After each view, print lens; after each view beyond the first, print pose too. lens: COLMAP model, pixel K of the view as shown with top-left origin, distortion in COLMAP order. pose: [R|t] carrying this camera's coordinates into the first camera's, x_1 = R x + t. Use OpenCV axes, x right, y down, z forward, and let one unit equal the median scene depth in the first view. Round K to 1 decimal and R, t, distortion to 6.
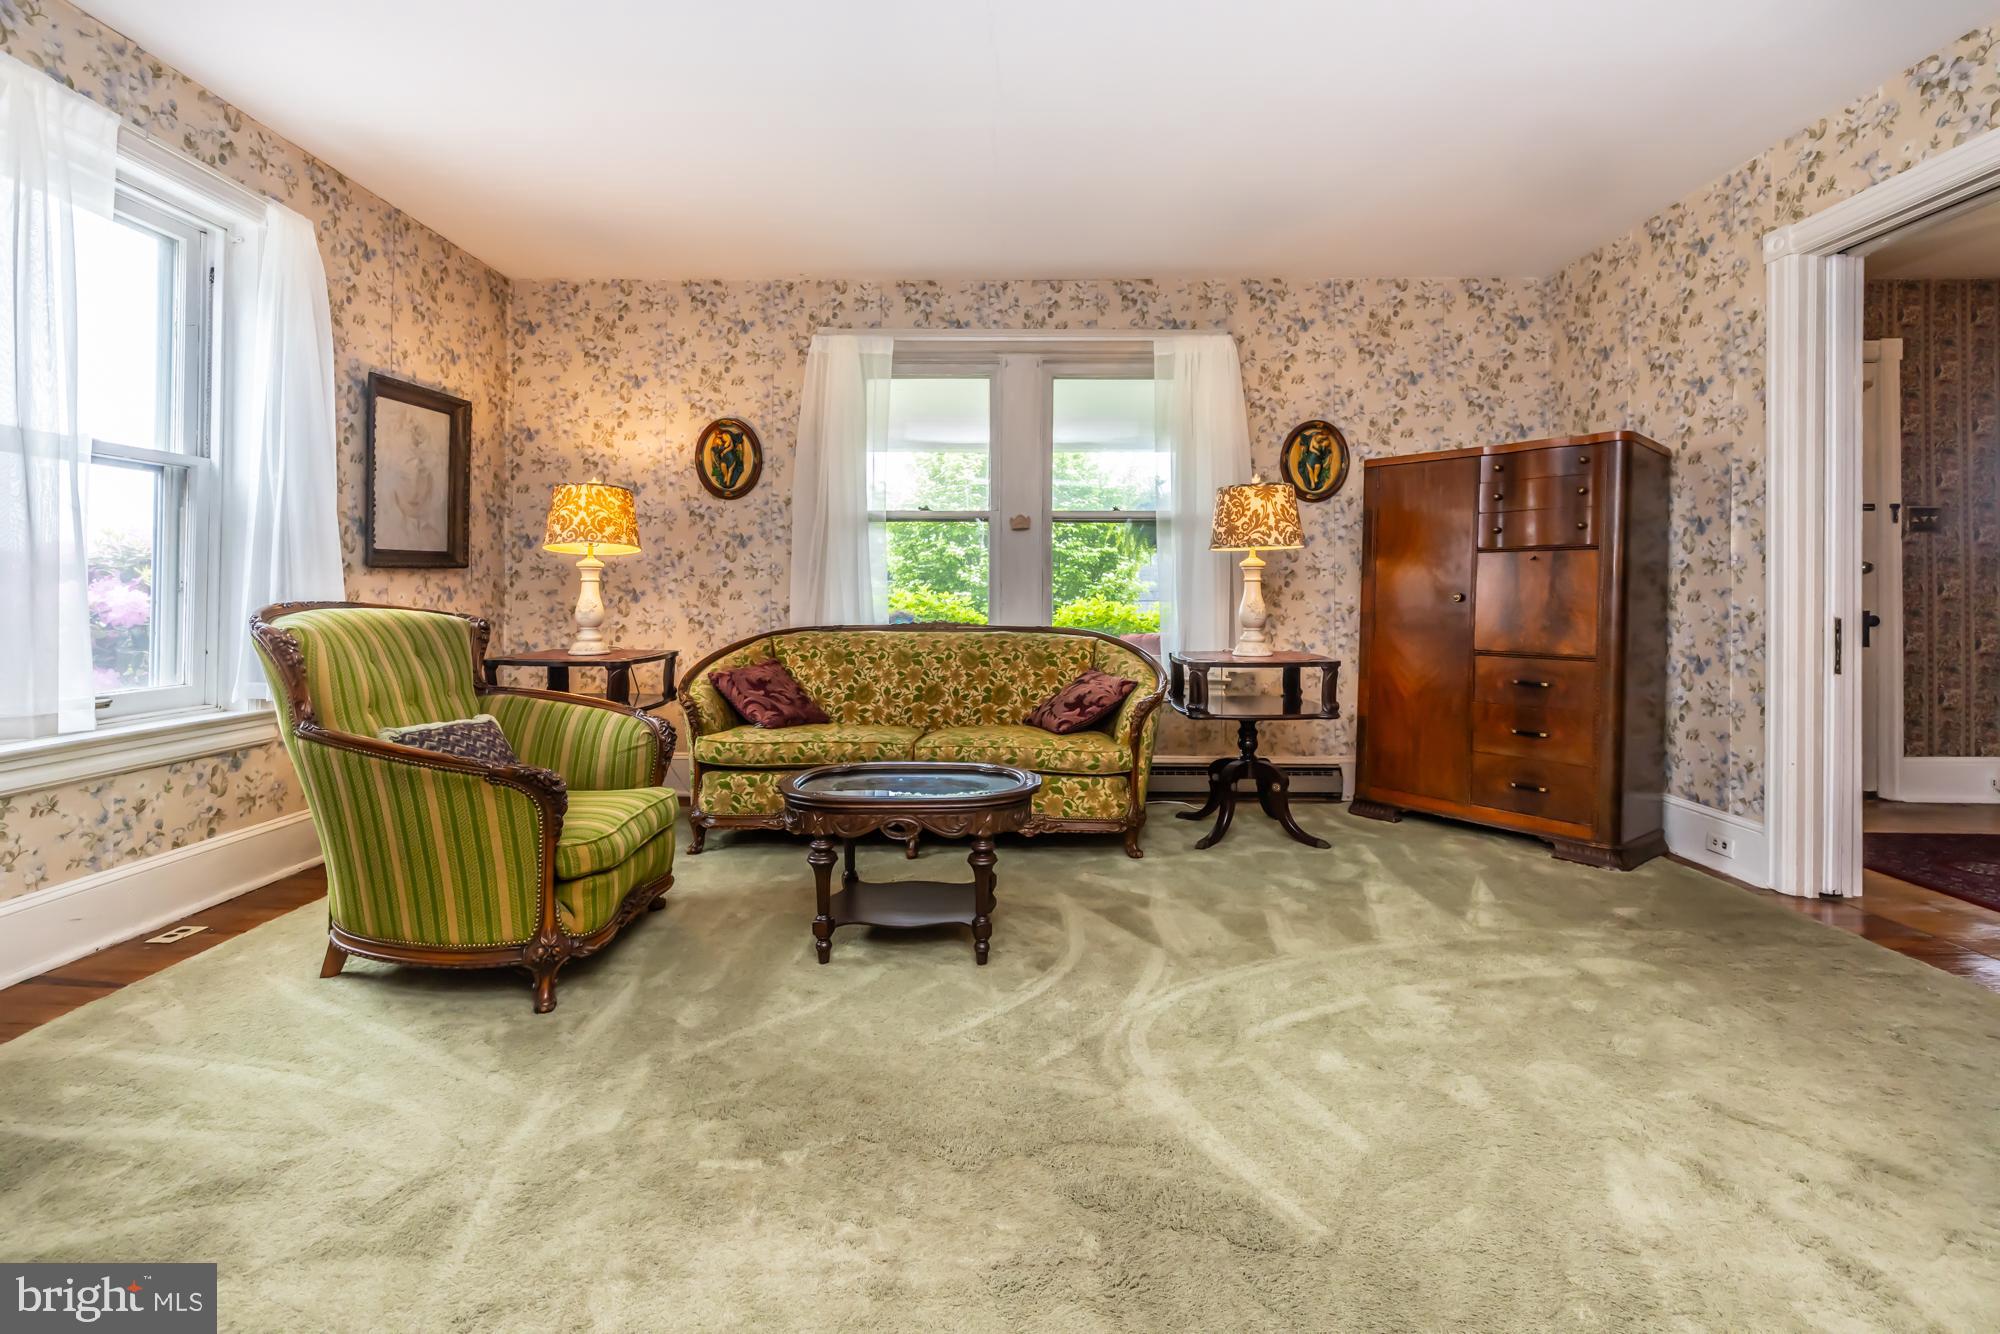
lens RADIAL K [[852.1, 0, 991.4], [0, 852.1, 590.1], [0, 0, 1]] dist [-0.003109, 0.000593]
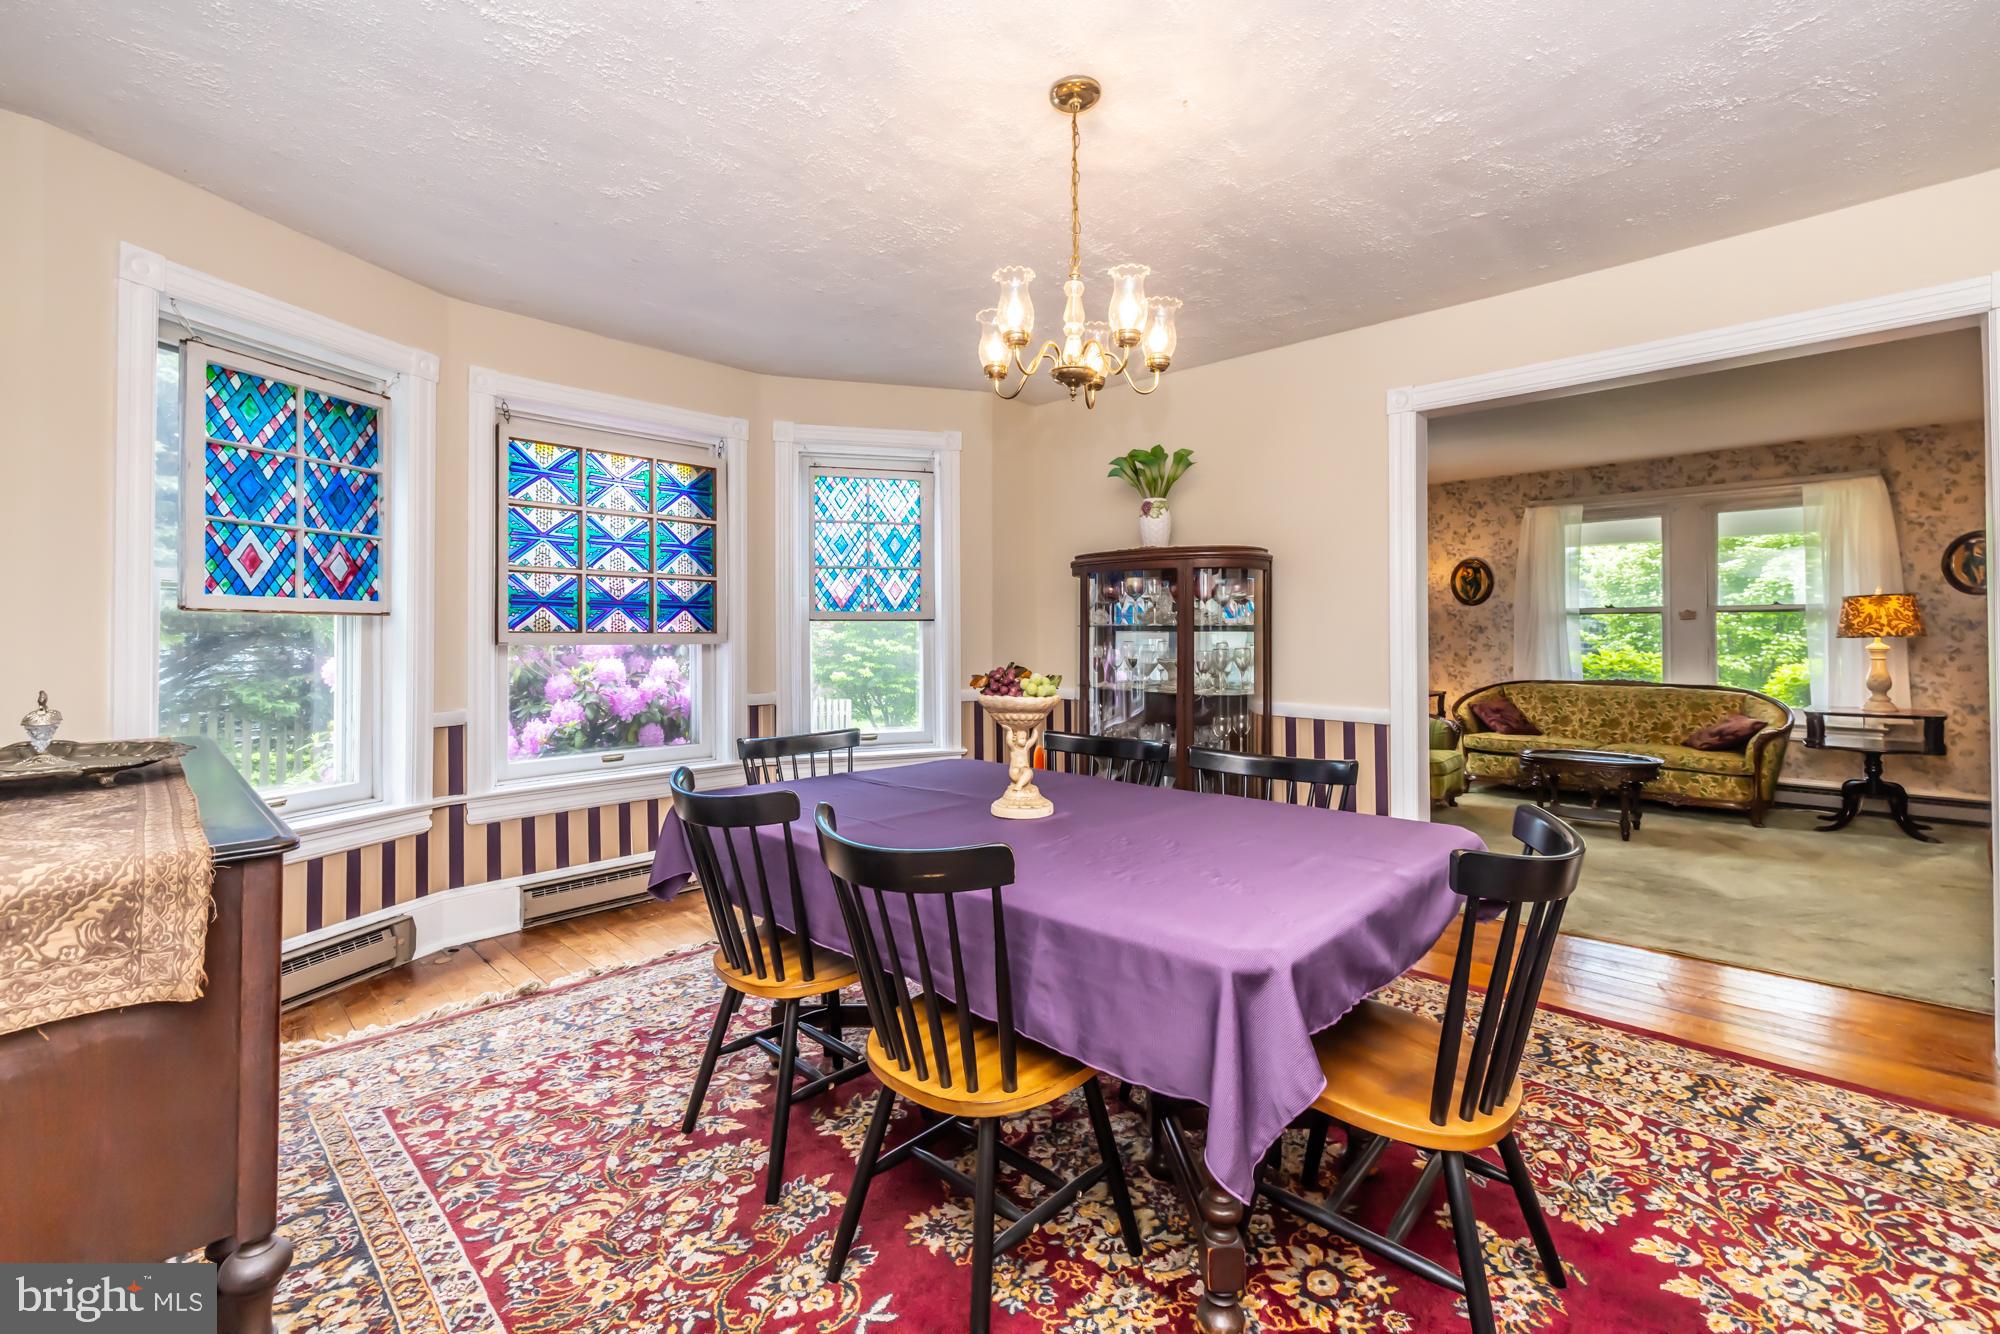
lens RADIAL K [[852.1, 0, 996.8], [0, 852.1, 618.6], [0, 0, 1]] dist [-0.003109, 0.000593]
pose [[0.730343, -0.015613, -0.682902, 0.183315], [0.007582, 0.999862, -0.014751, -0.065004], [0.683039, 0.005595, 0.730361, -1.003546]]
